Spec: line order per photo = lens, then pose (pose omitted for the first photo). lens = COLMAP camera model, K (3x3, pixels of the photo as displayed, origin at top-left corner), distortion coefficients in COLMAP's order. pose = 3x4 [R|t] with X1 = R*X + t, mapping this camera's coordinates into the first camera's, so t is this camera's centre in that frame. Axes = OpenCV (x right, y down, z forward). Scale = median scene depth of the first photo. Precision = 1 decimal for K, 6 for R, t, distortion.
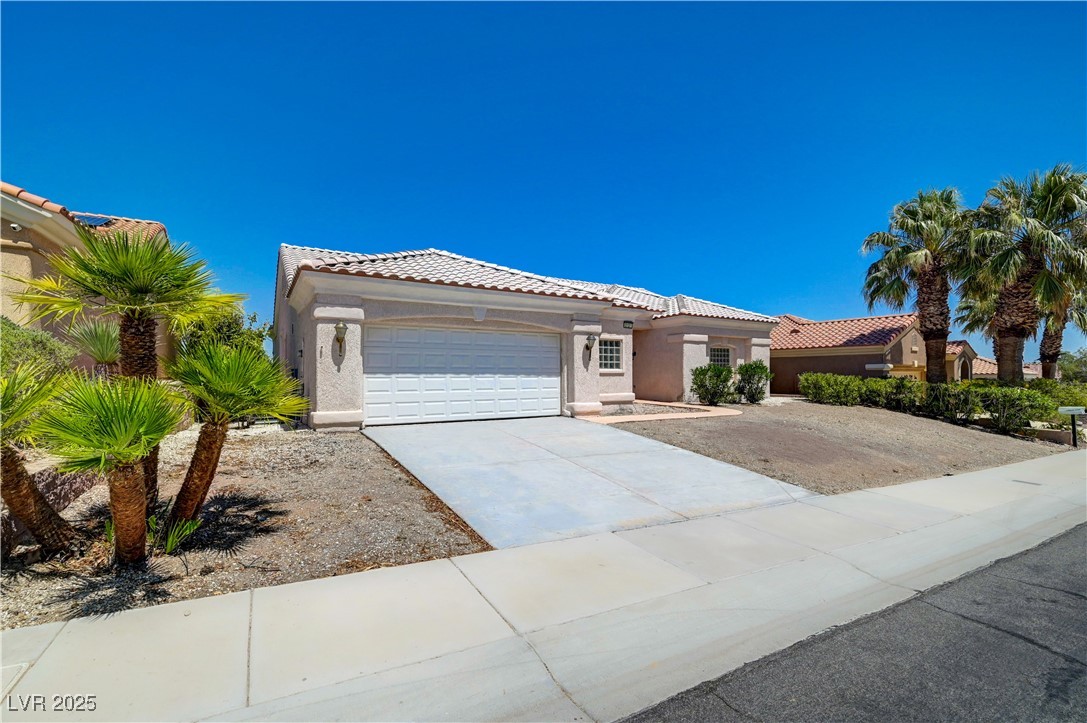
lens RADIAL K [[474.6, 0, 514.2], [0, 474.6, 364.9], [0, 0, 1]] dist [-0.000096, -0.000117]
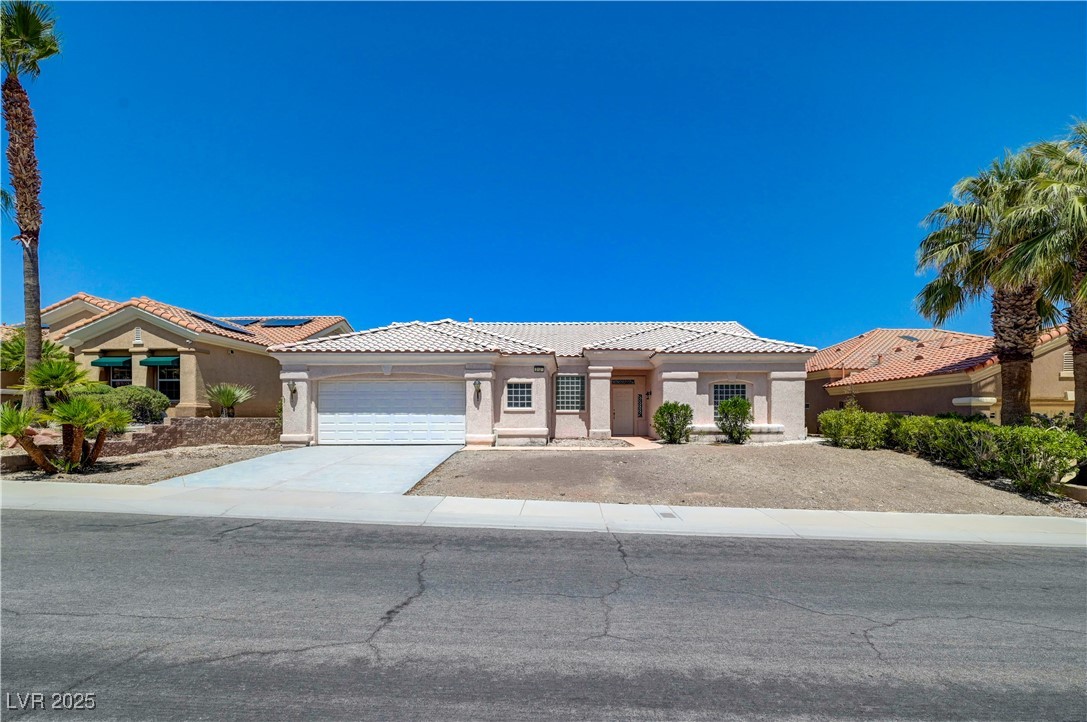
lens RADIAL K [[477.7, 0, 542.3], [0, 477.7, 412.6], [0, 0, 1]] dist [-0.000988, -0.000036]
pose [[0.859142, -0.007929, -0.511676, 0.853006], [0.011813, 0.999921, 0.004339, 0.016537], [0.511602, -0.009772, 0.859167, 0.002777]]
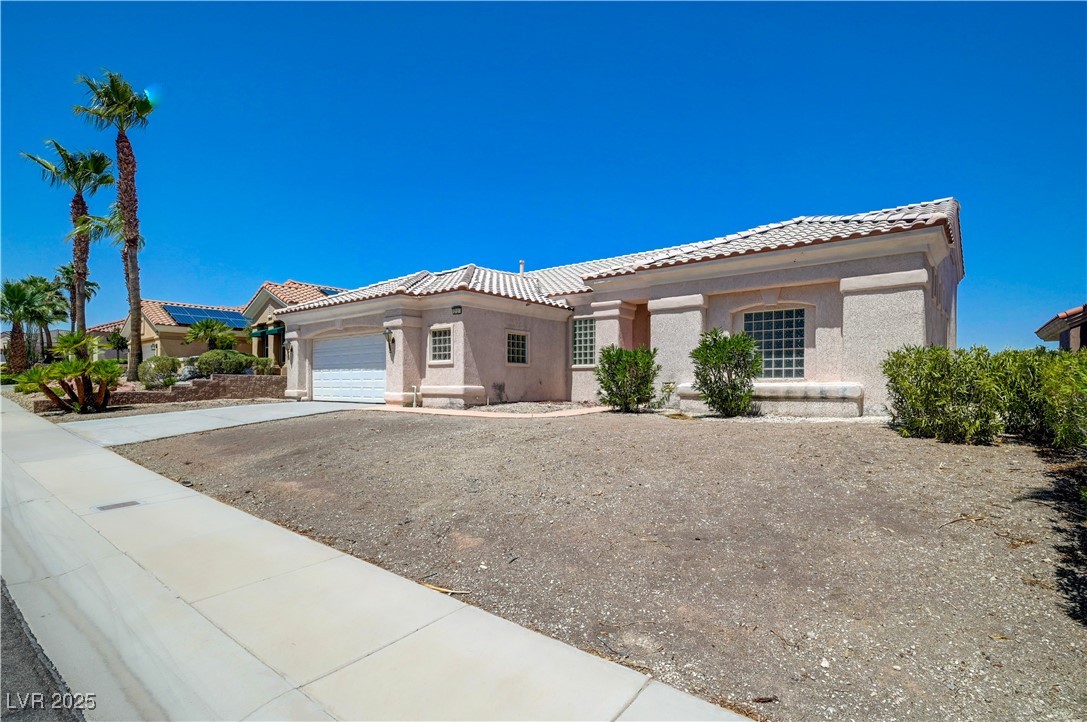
lens RADIAL K [[511.0, 0, 547.5], [0, 511.0, 378.3], [0, 0, 1]] dist [-0.001641, -0.000087]
pose [[0.375225, -0.011559, -0.926862, 1.223838], [0.013930, 0.999880, -0.006830, 0.054486], [0.926829, -0.010348, 0.375341, 0.803798]]
